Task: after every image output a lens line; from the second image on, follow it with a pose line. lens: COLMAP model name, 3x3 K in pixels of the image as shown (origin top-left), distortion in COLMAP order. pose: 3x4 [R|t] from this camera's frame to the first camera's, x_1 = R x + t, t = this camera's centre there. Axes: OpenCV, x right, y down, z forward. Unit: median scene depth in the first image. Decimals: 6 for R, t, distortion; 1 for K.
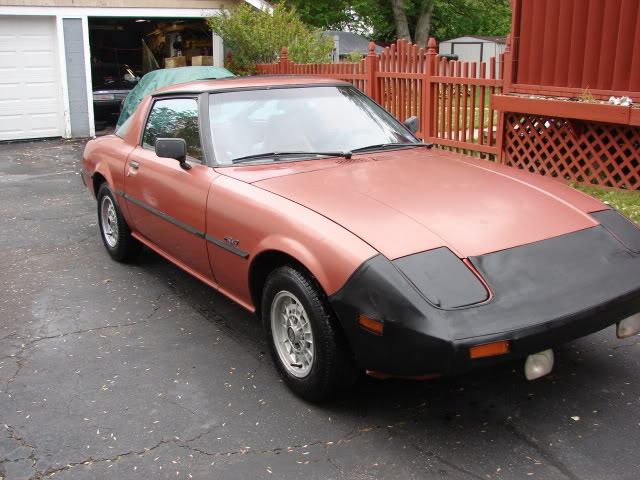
lens RADIAL K [[695.3, 0, 313.3], [0, 695.3, 246.7], [0, 0, 1]] dist [-0.104954, 0.000000]
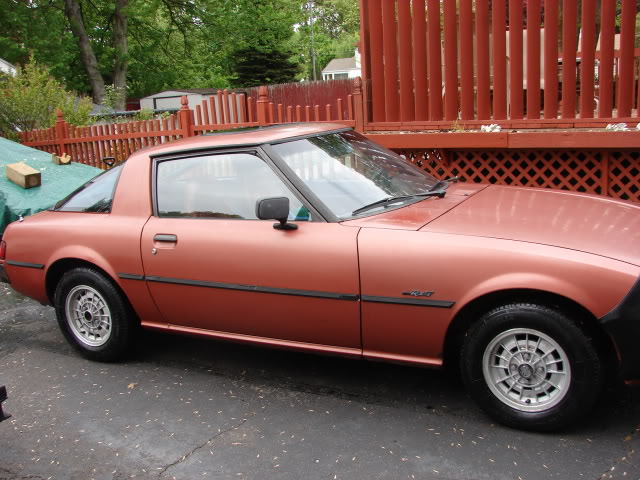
lens RADIAL K [[695.3, 0, 319.5], [0, 695.3, 240.9], [0, 0, 1]] dist [-0.104954, 0.000000]
pose [[0.877702, -0.144458, 0.456915, -0.331308], [0.182827, 0.982305, -0.040632, -0.032916], [-0.442961, 0.119199, 0.888582, 0.117588]]
